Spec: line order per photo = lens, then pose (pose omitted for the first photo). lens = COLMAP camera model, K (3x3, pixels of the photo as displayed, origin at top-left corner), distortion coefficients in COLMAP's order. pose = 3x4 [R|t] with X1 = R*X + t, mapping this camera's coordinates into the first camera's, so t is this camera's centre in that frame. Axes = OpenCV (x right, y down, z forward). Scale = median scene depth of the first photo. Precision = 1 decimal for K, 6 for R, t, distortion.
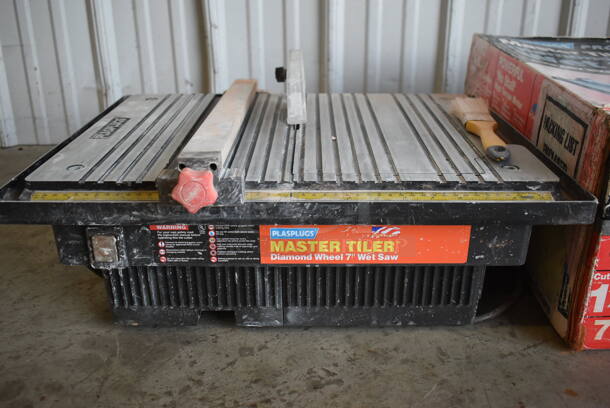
lens RADIAL K [[590.1, 0, 305.5], [0, 590.1, 218.2], [0, 0, 1]] dist [-0.086683, 0.010124]
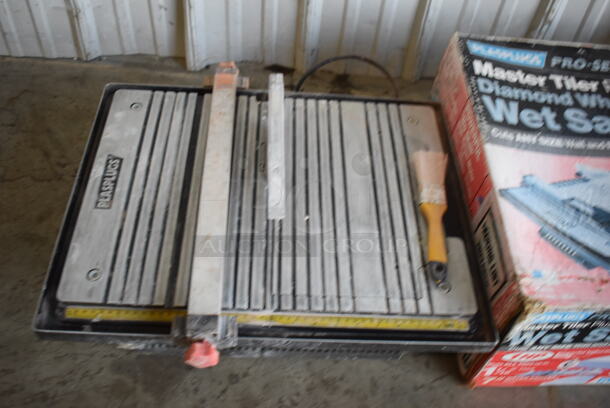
lens RADIAL K [[590.1, 0, 305.5], [0, 590.1, 218.2], [0, 0, 1]] dist [-0.086683, 0.010124]
pose [[0.996723, 0.032719, 0.073983, -0.050011], [-0.063656, 0.881579, 0.467725, -0.810861], [-0.049919, -0.470901, 0.880772, -0.044334]]
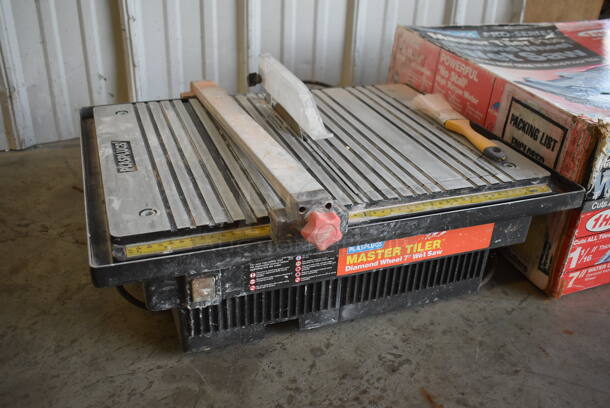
lens RADIAL K [[590.1, 0, 305.5], [0, 590.1, 218.2], [0, 0, 1]] dist [-0.086683, 0.010124]
pose [[0.935042, -0.139517, 0.325930, -0.483373], [0.106208, 0.987325, 0.117938, -0.171374], [-0.338254, -0.075661, 0.938009, -0.028179]]
